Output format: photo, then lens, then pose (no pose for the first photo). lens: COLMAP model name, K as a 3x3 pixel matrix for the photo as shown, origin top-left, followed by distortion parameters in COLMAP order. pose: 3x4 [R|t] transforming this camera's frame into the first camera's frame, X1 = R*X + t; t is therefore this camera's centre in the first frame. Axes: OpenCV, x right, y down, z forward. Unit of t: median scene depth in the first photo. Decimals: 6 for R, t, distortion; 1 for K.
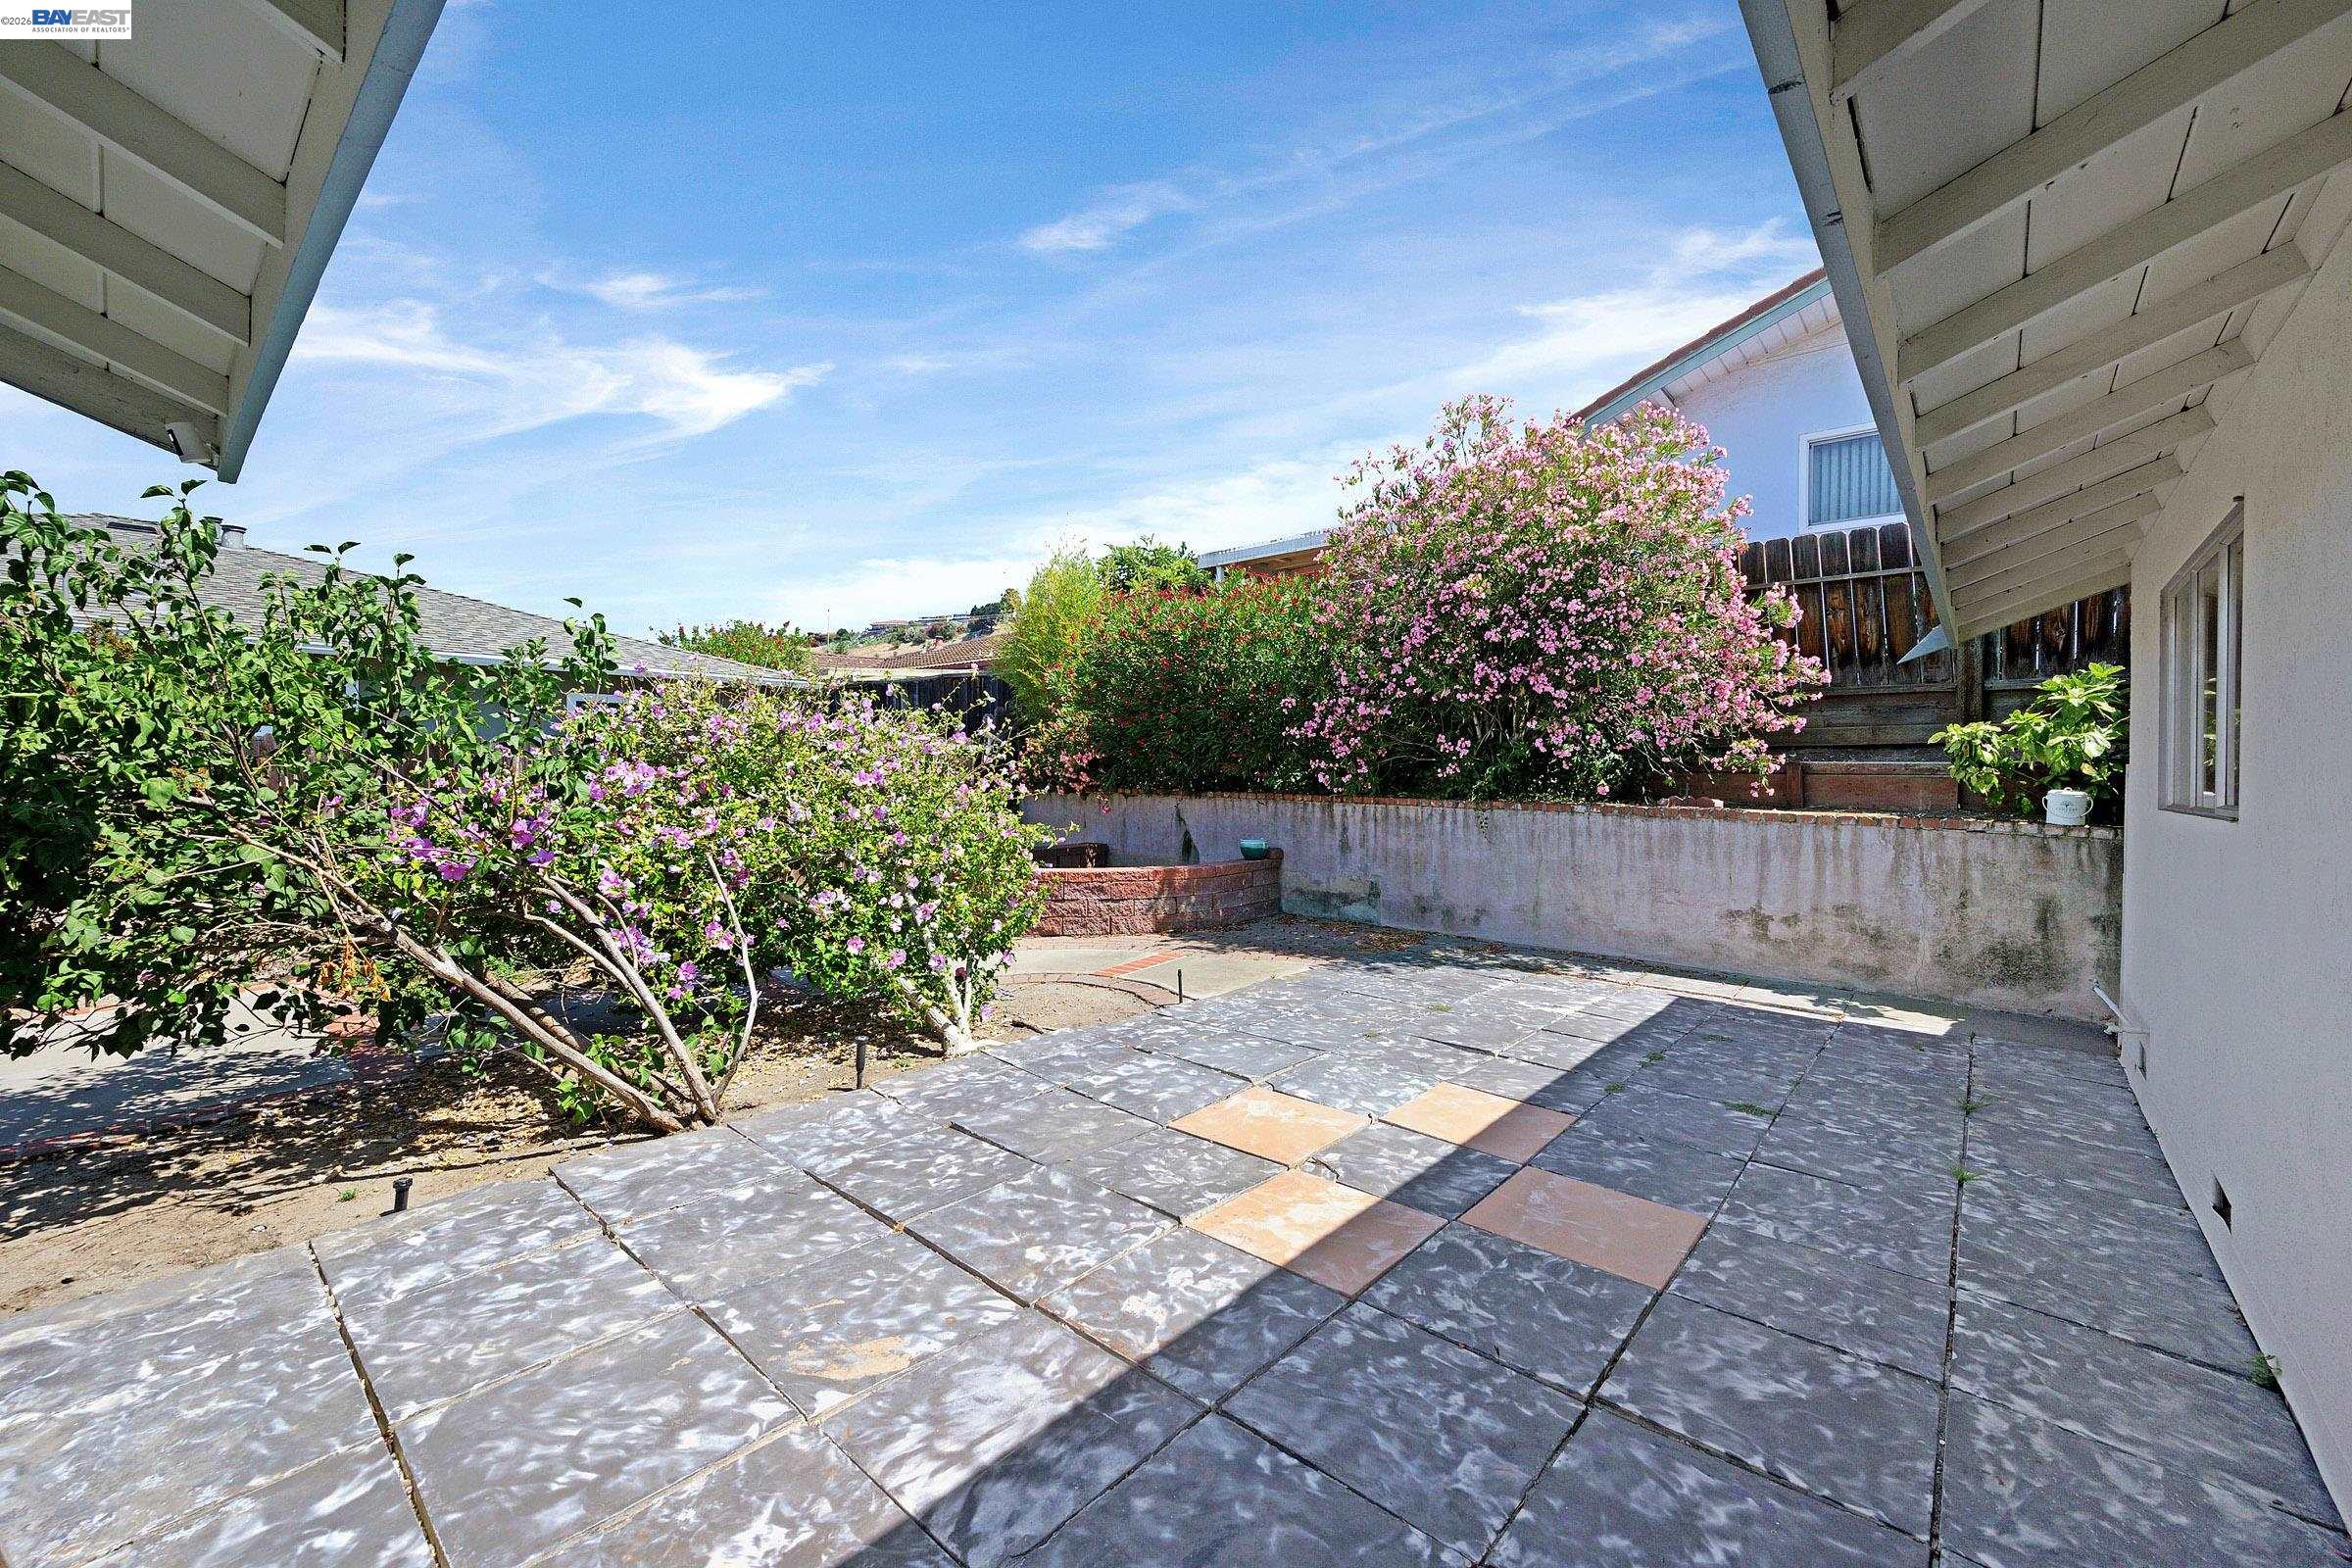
lens RADIAL K [[934.5, 0, 1176.6], [0, 934.5, 773.0], [0, 0, 1]] dist [-0.001774, -0.000755]
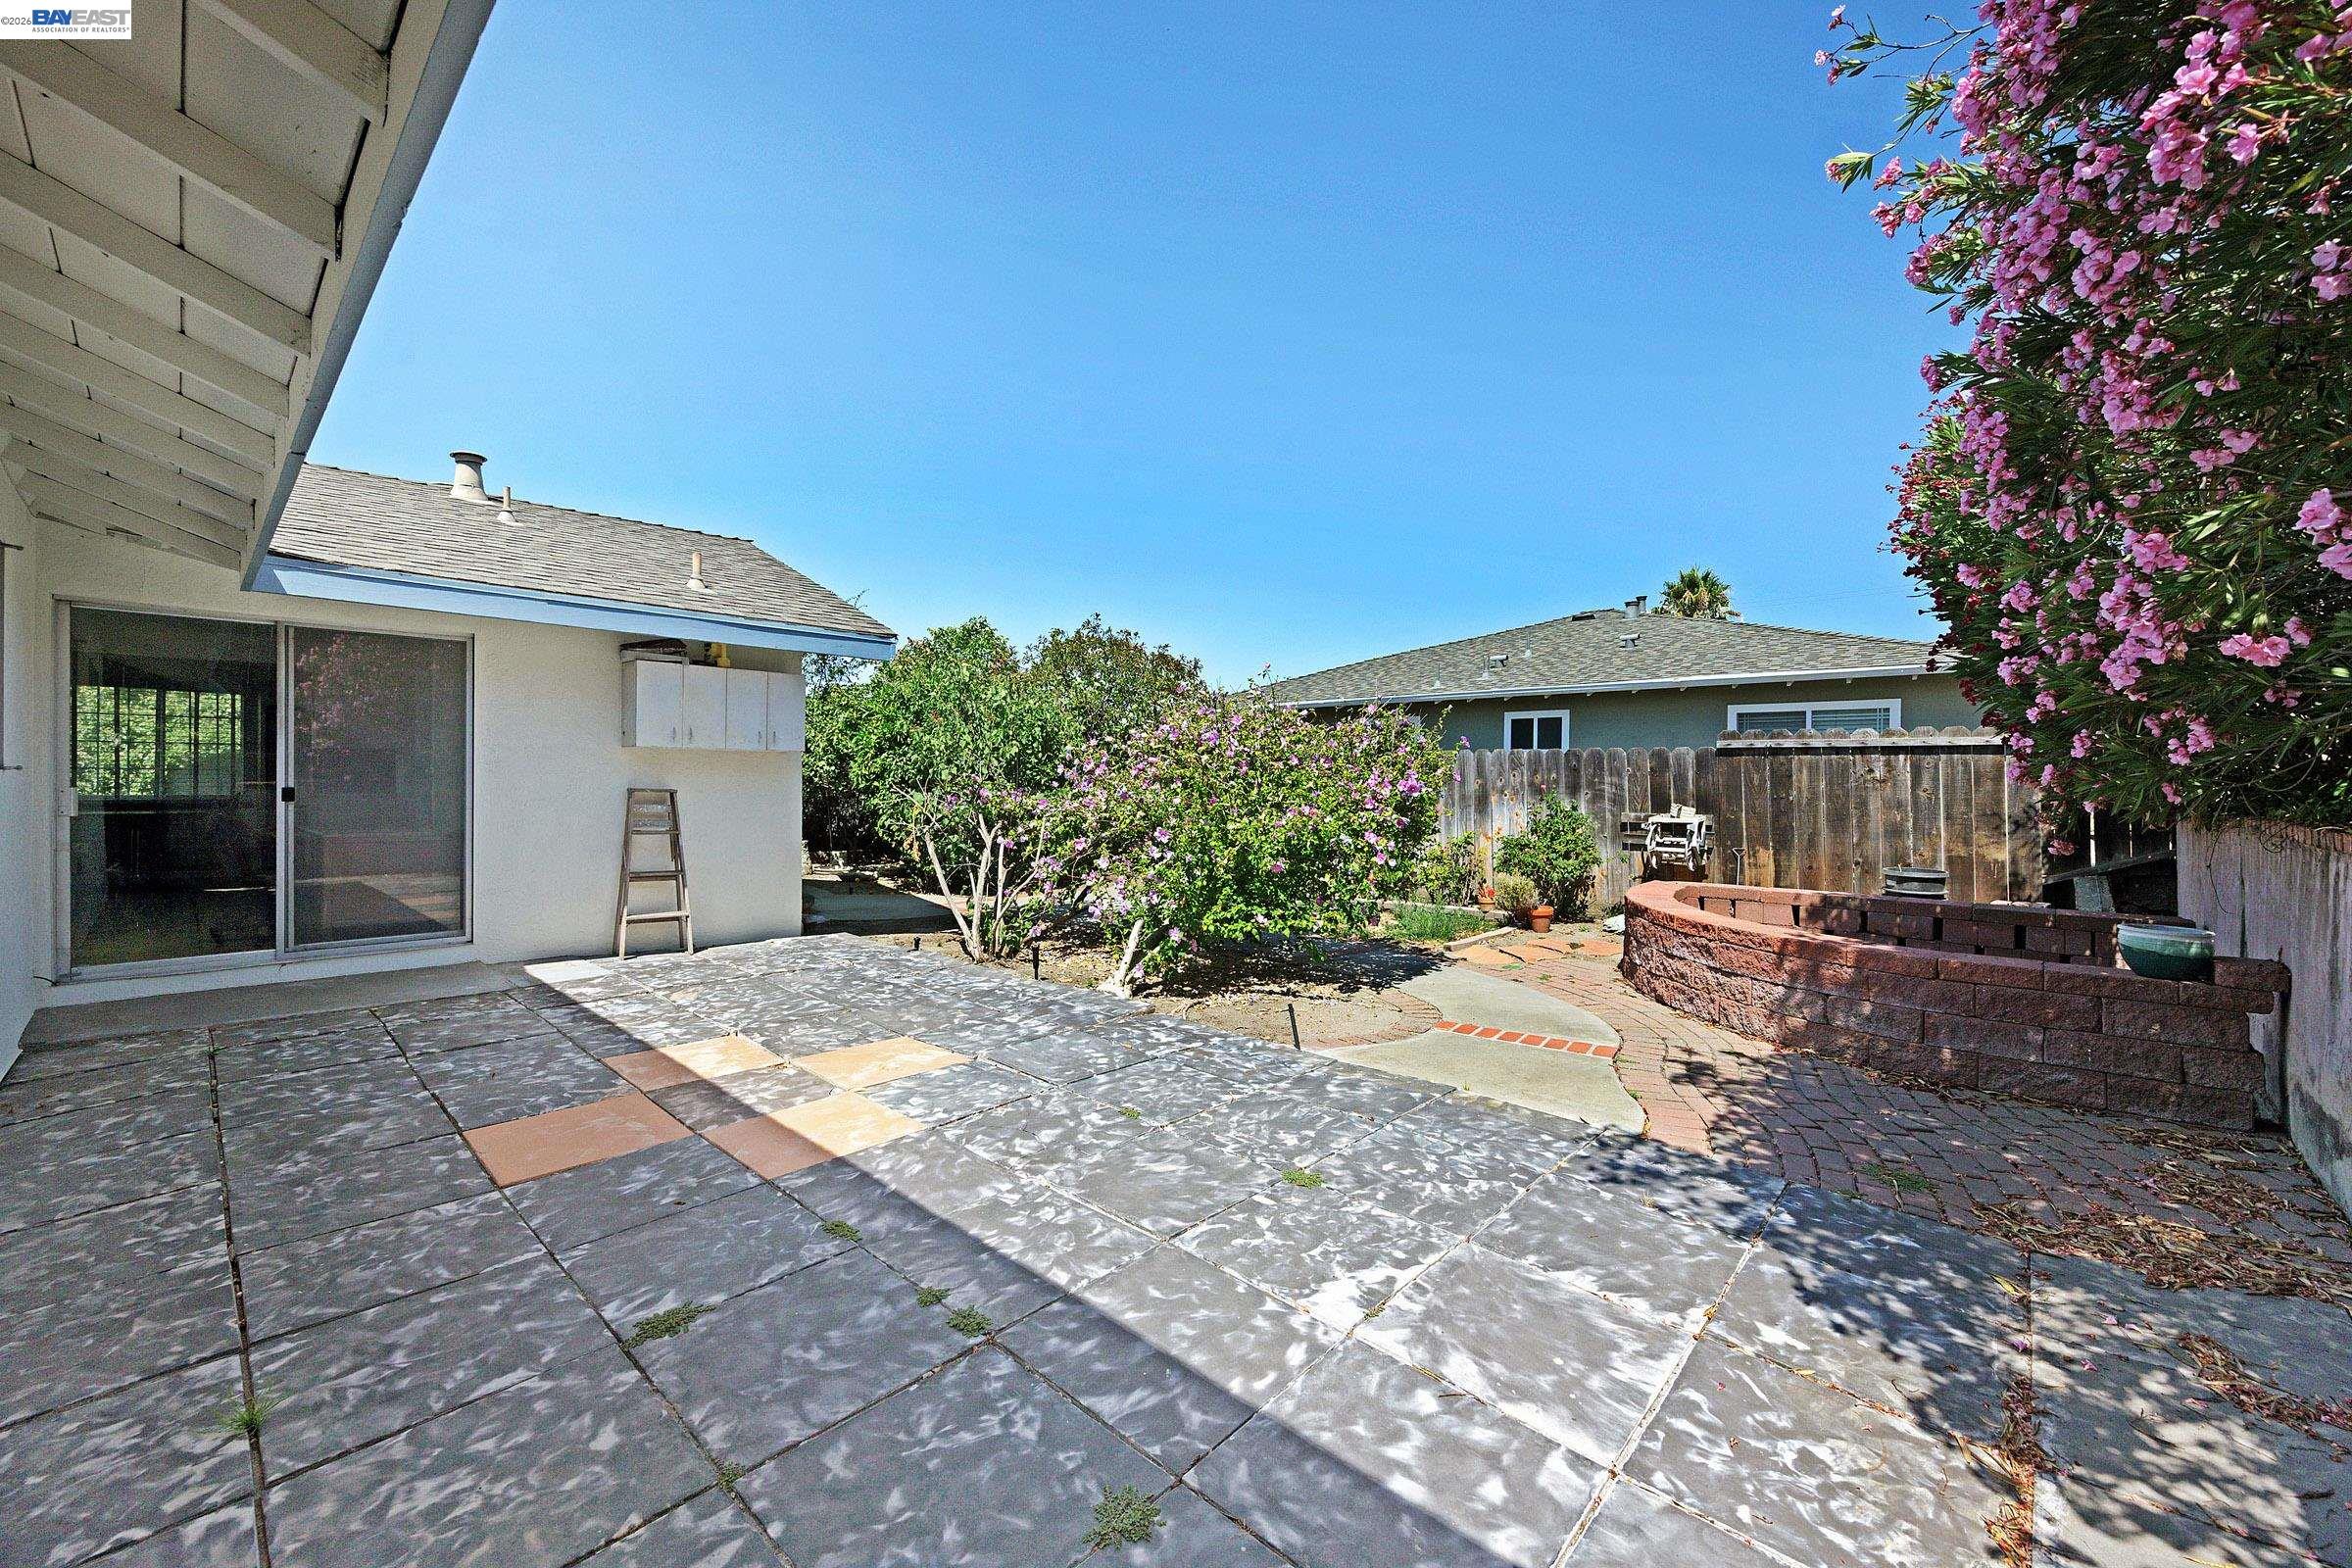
lens RADIAL K [[934.5, 0, 1179.3], [0, 934.5, 783.2], [0, 0, 1]] dist [-0.001774, -0.000755]
pose [[-0.031745, -0.006699, -0.999474, 1.239896], [-0.011989, 0.999908, -0.006321, 0.038141], [0.999424, 0.011782, -0.031822, 1.404940]]
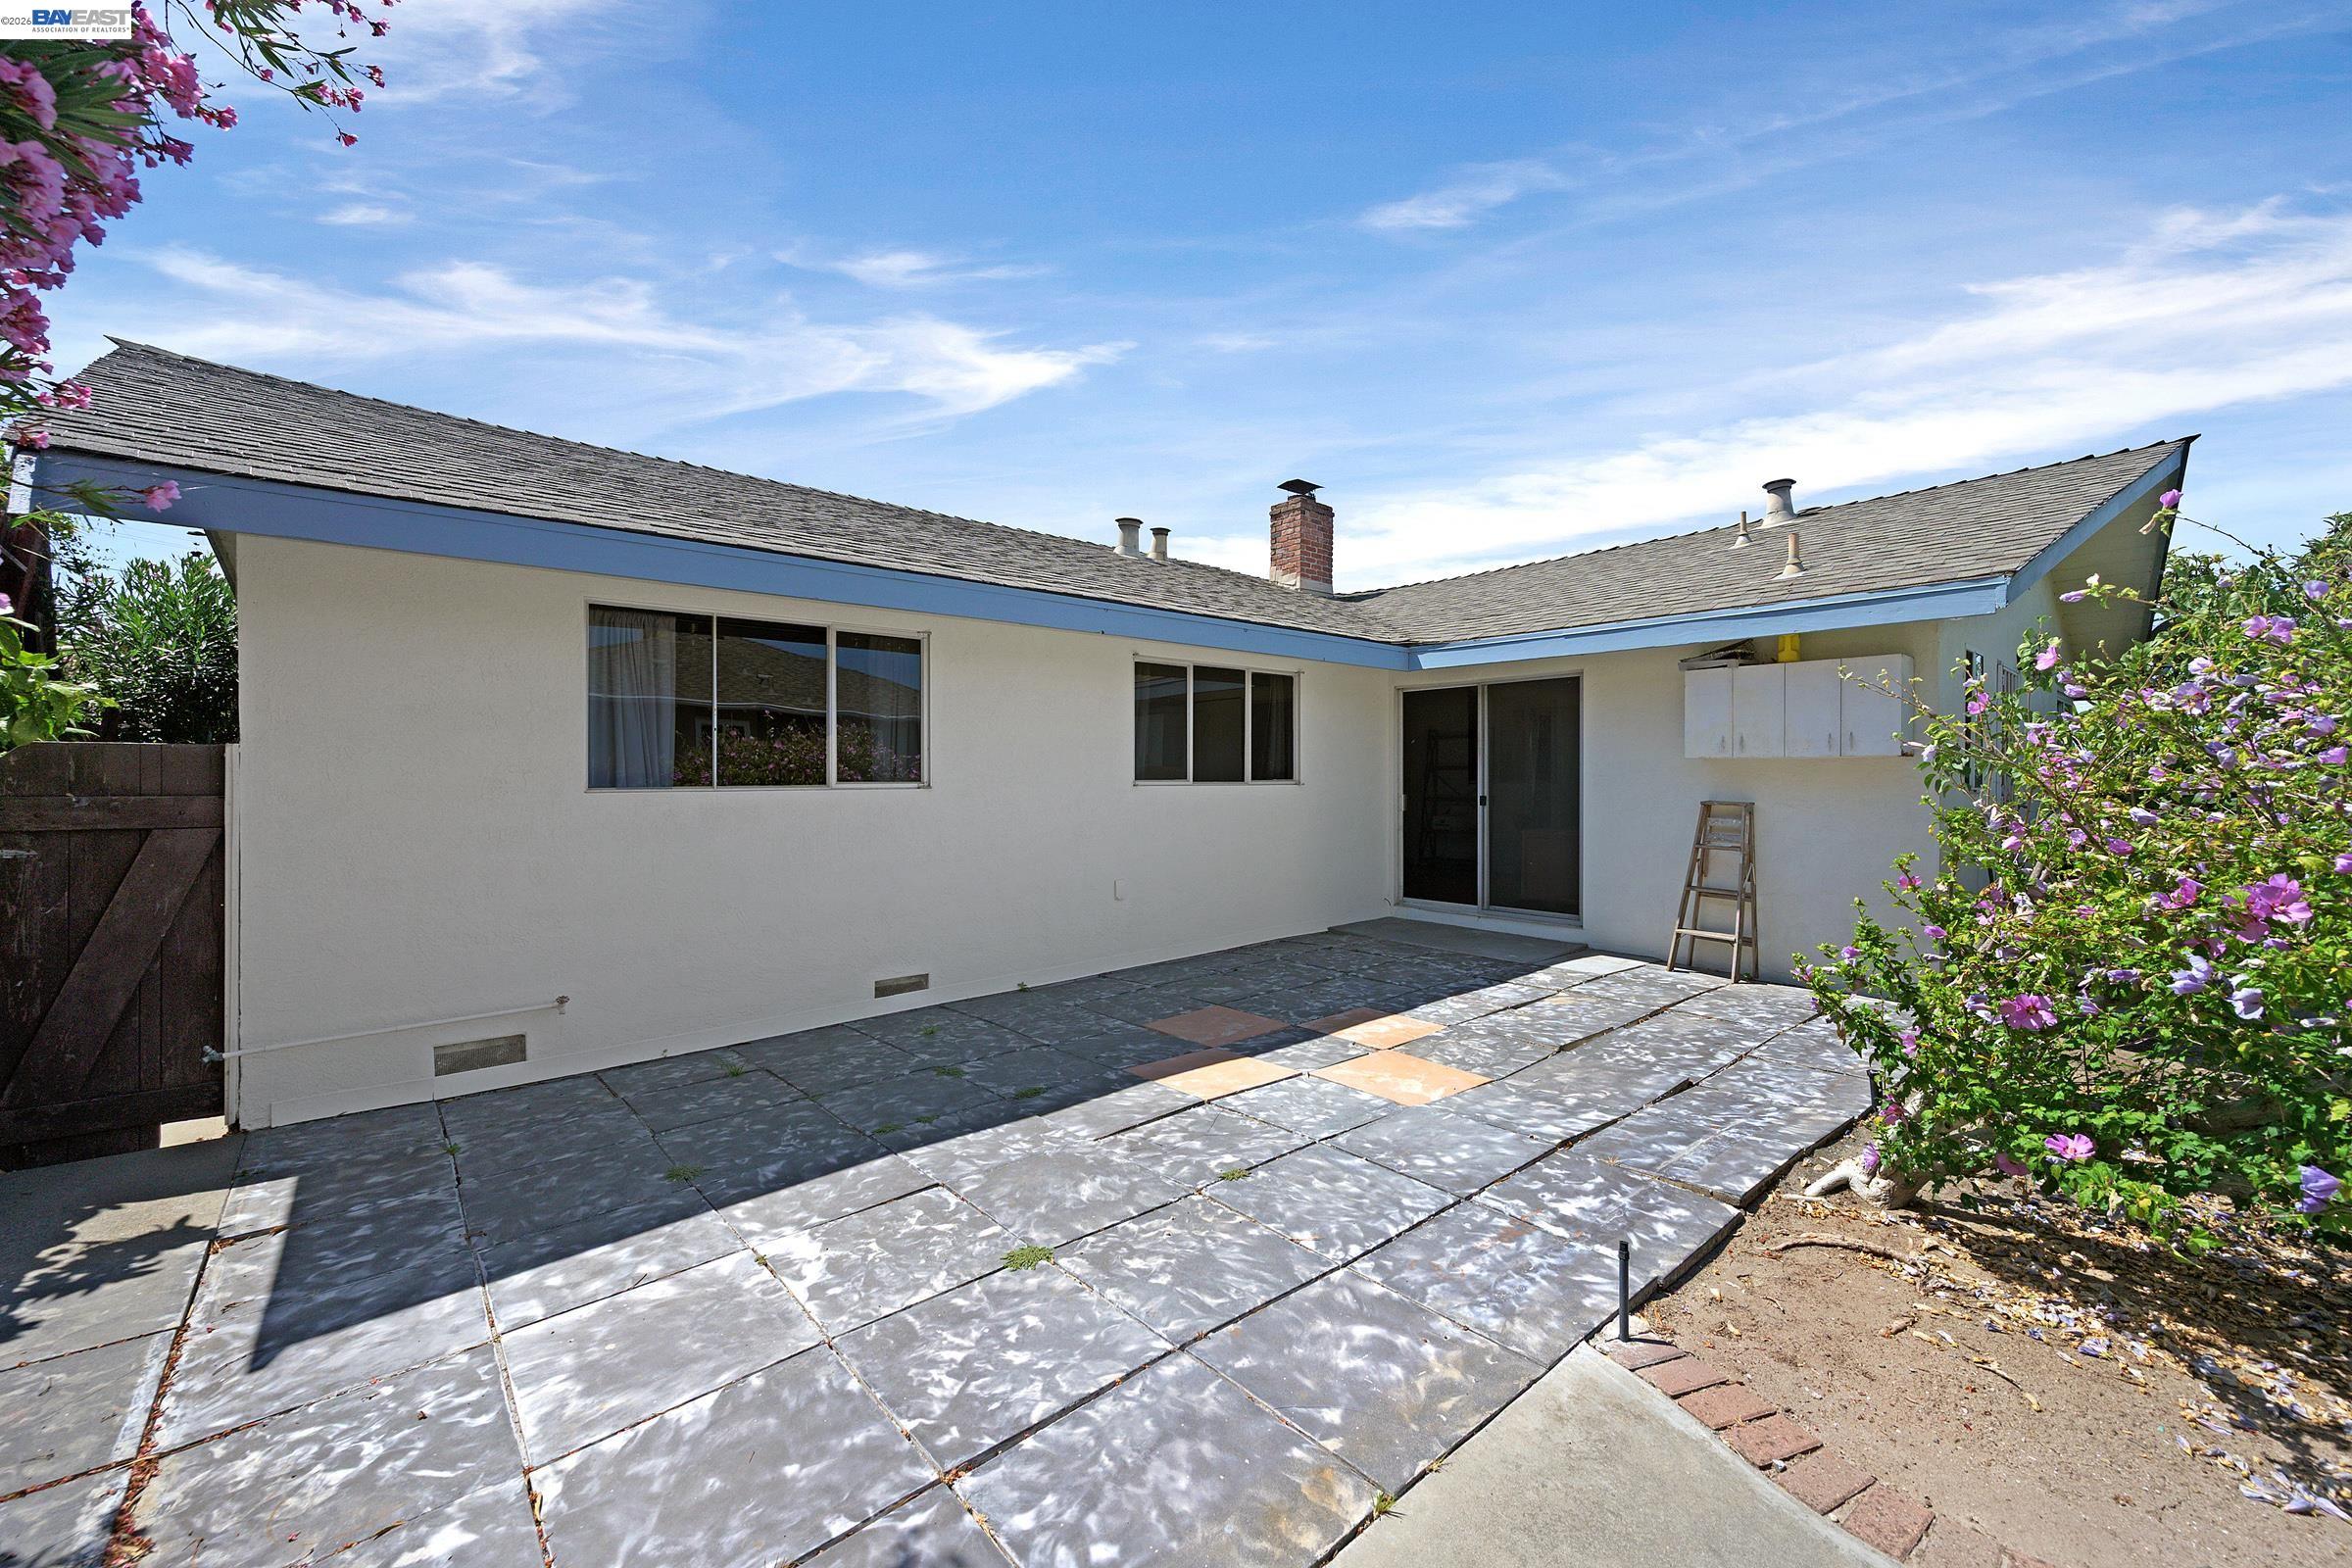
lens RADIAL K [[934.5, 0, 1179.9], [0, 934.5, 777.1], [0, 0, 1]] dist [-0.001774, -0.000755]
pose [[-0.990348, -0.011272, 0.138147, 0.214128], [-0.011083, 0.999936, 0.002139, 0.012182], [-0.138163, 0.000587, -0.990409, 2.169756]]
